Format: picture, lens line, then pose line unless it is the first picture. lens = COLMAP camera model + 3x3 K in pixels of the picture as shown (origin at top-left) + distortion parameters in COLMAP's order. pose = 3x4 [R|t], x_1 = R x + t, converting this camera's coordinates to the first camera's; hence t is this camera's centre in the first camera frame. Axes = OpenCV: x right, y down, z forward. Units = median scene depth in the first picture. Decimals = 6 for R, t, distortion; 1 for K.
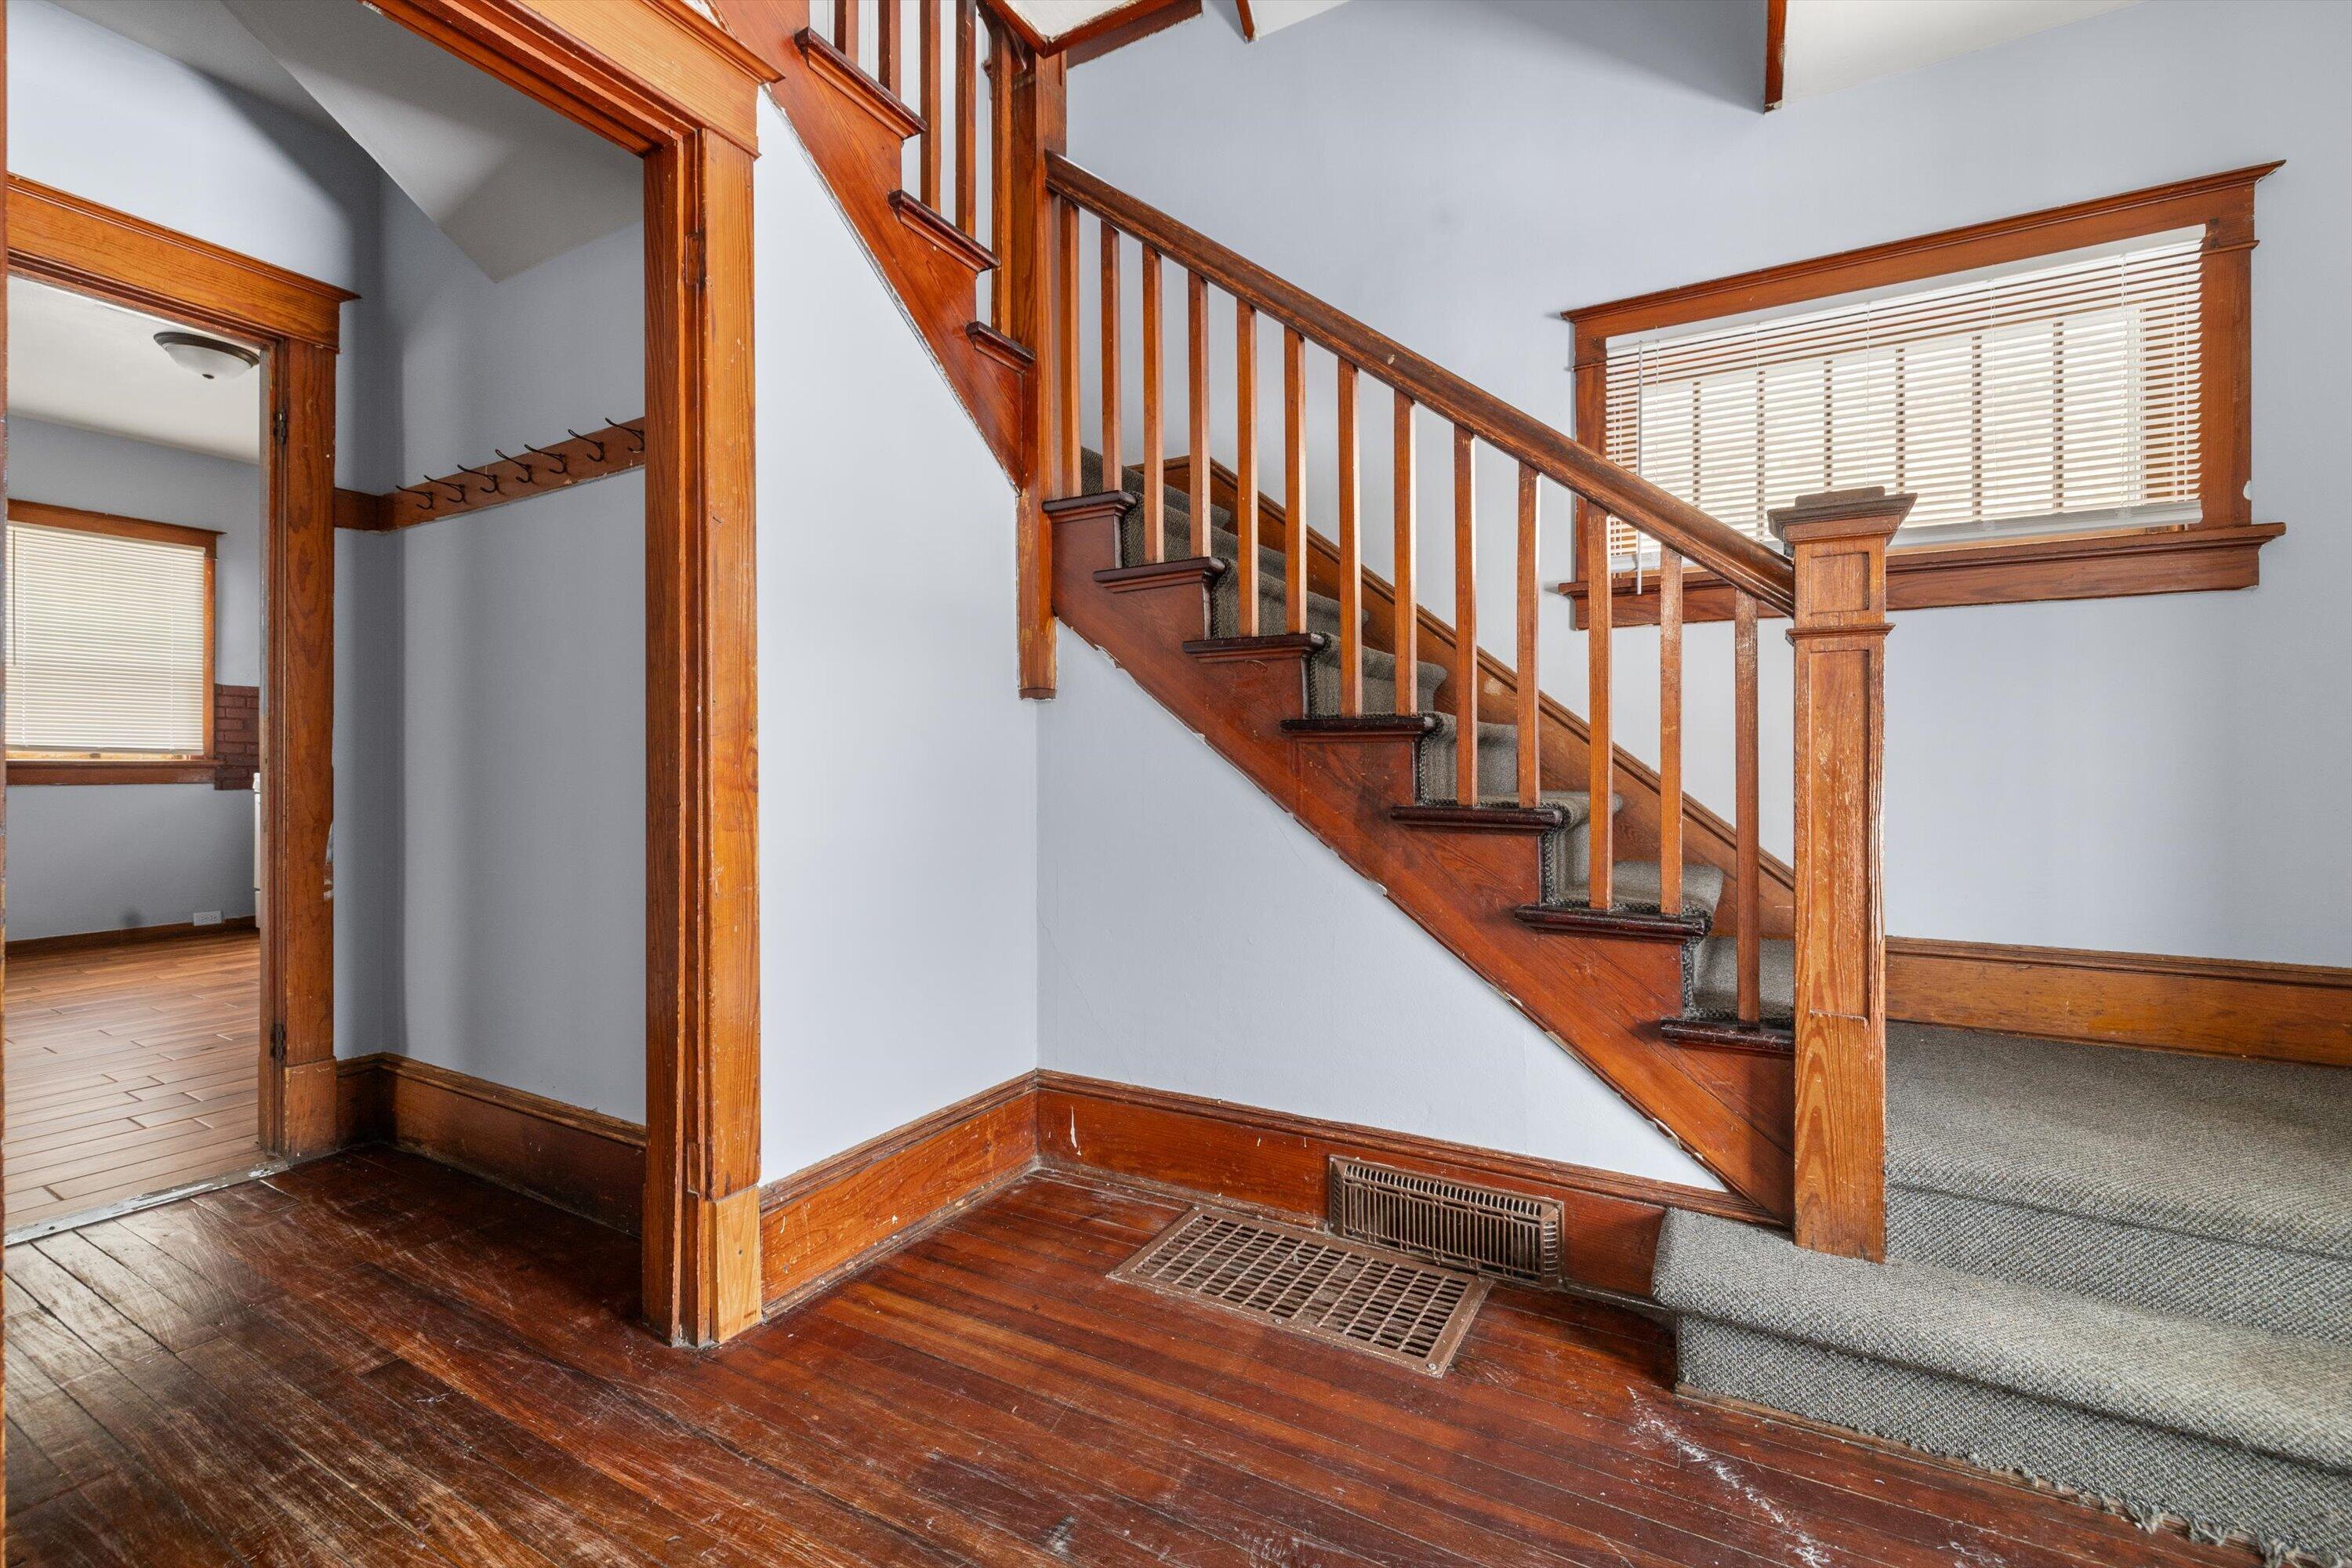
lens RADIAL K [[1005.3, 0, 1183.9], [0, 1005.3, 761.7], [0, 0, 1]] dist [0.000911, -0.000758]
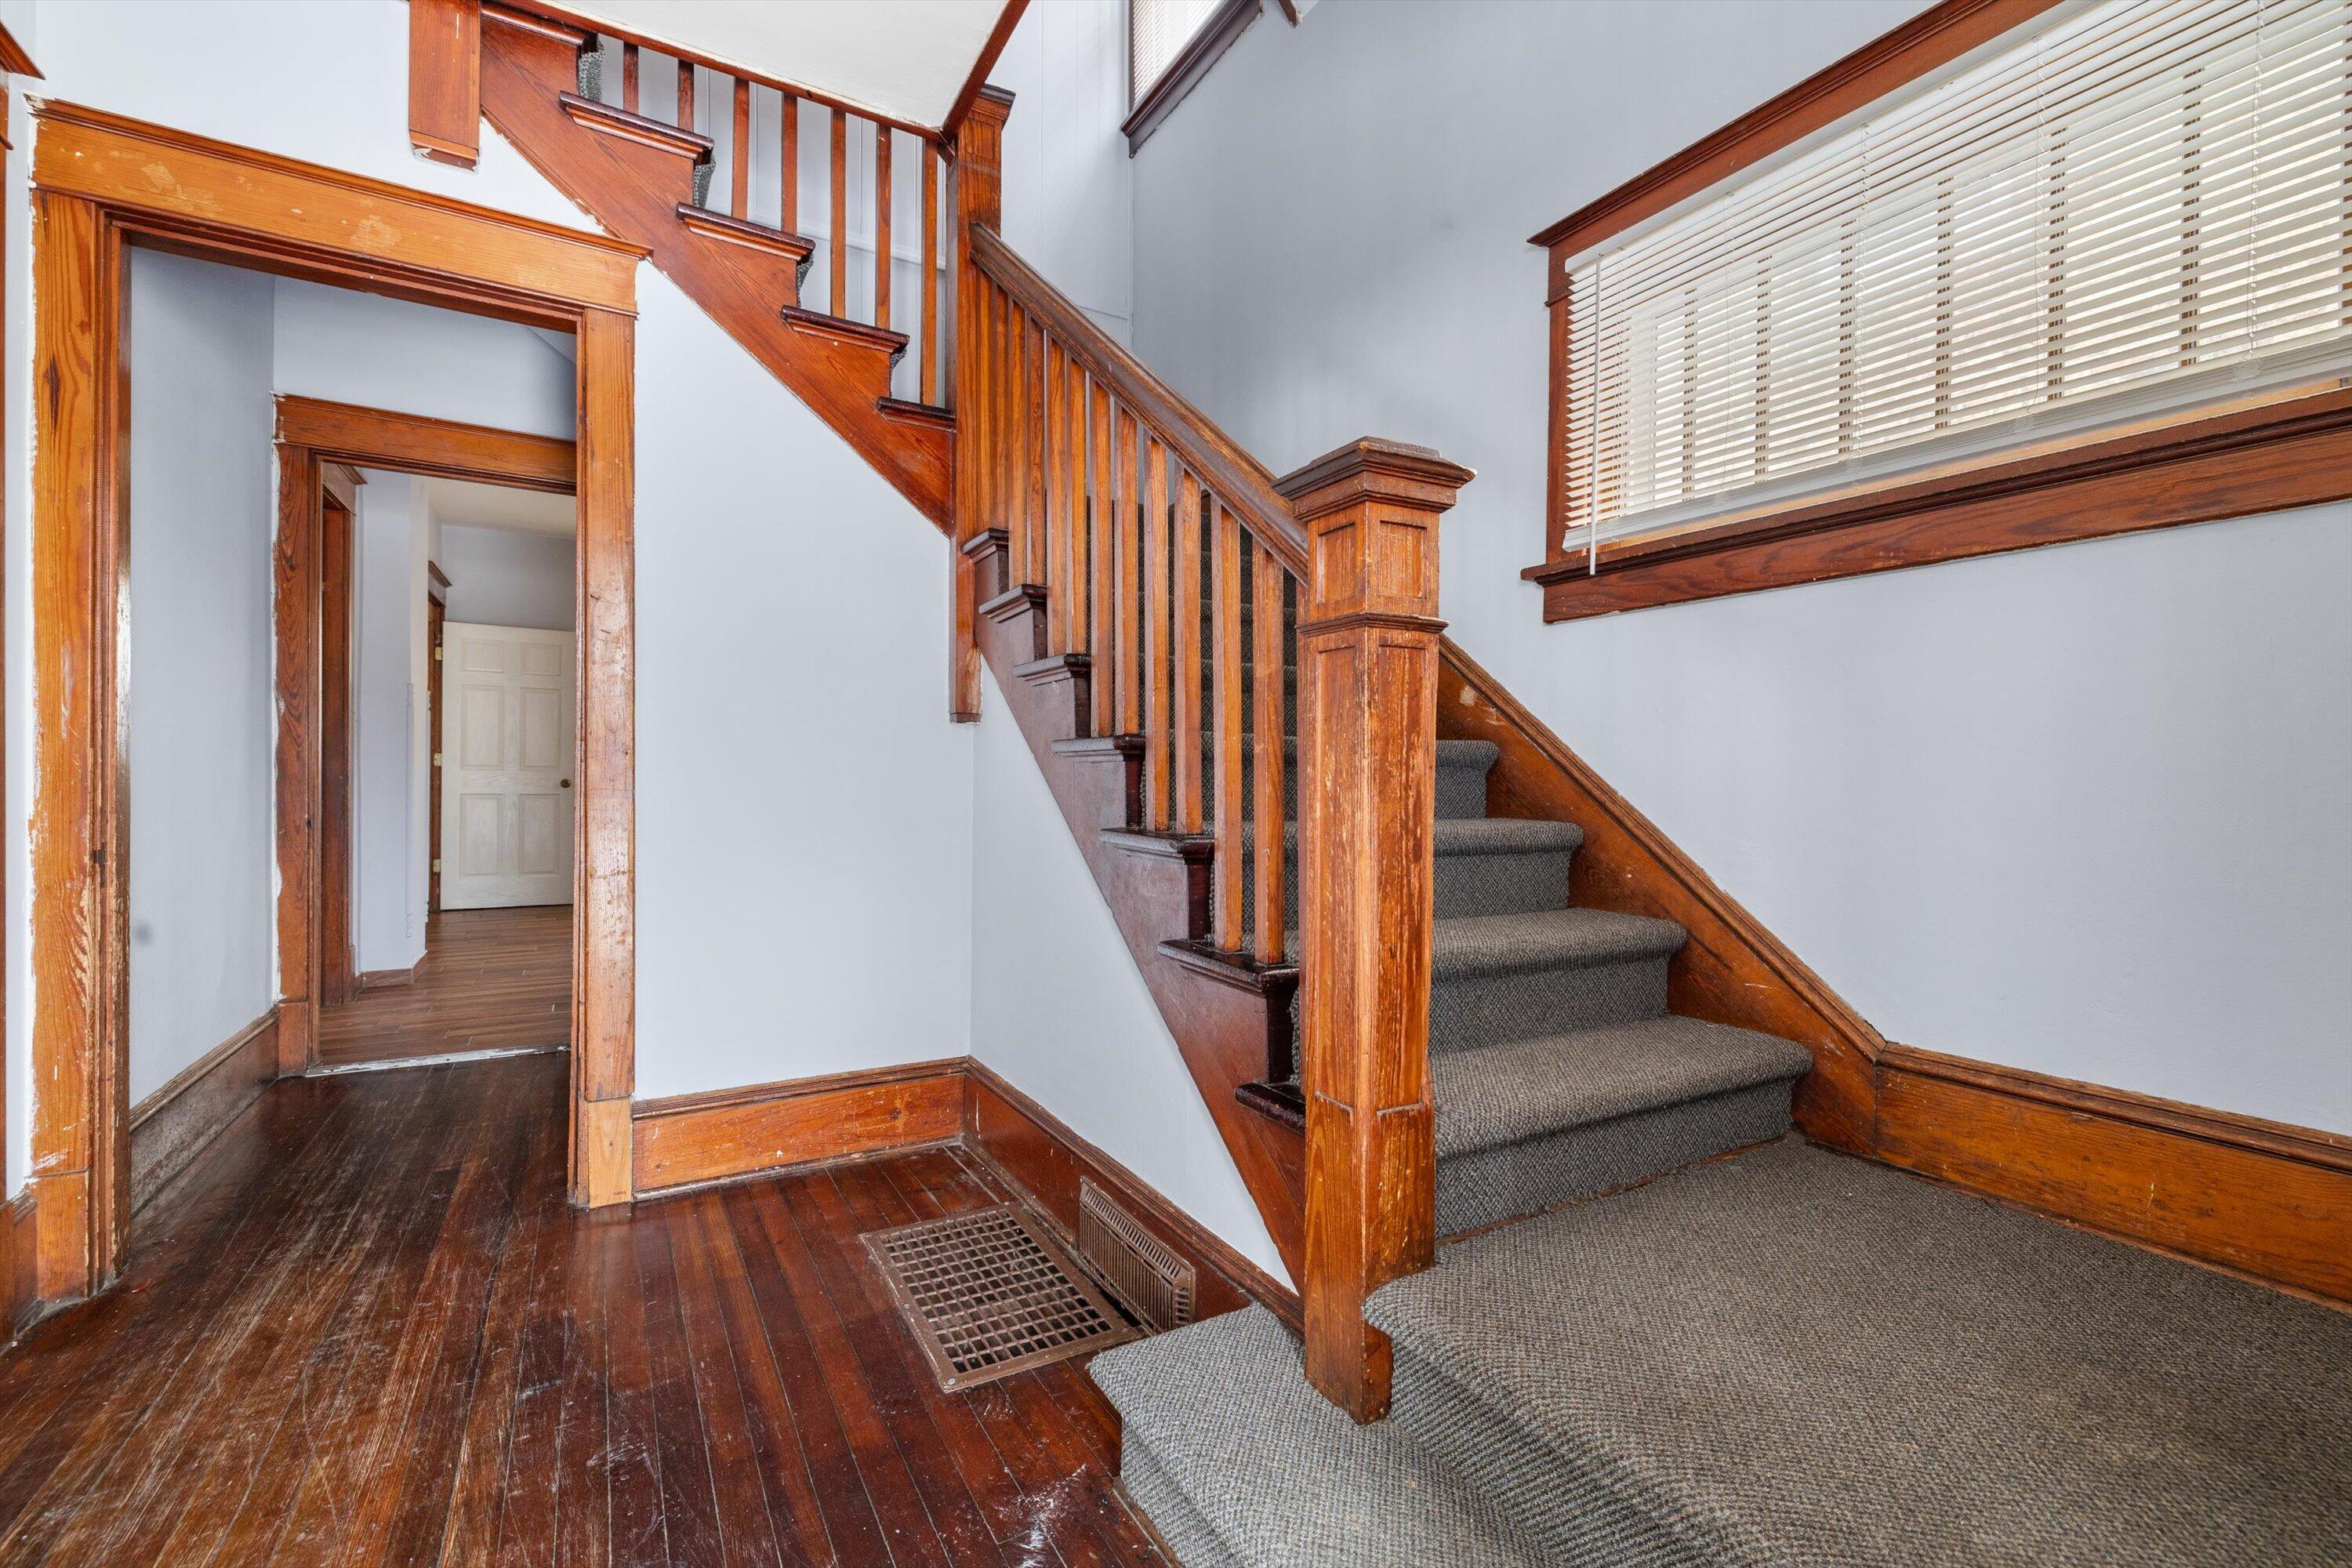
lens RADIAL K [[1005.3, 0, 1185.3], [0, 1005.3, 787.3], [0, 0, 1]] dist [0.000911, -0.000758]
pose [[0.864345, 0.011356, -0.502771, 0.872918], [-0.007195, 0.999922, 0.010216, -0.006941], [0.502848, -0.005213, 0.864359, 0.226594]]
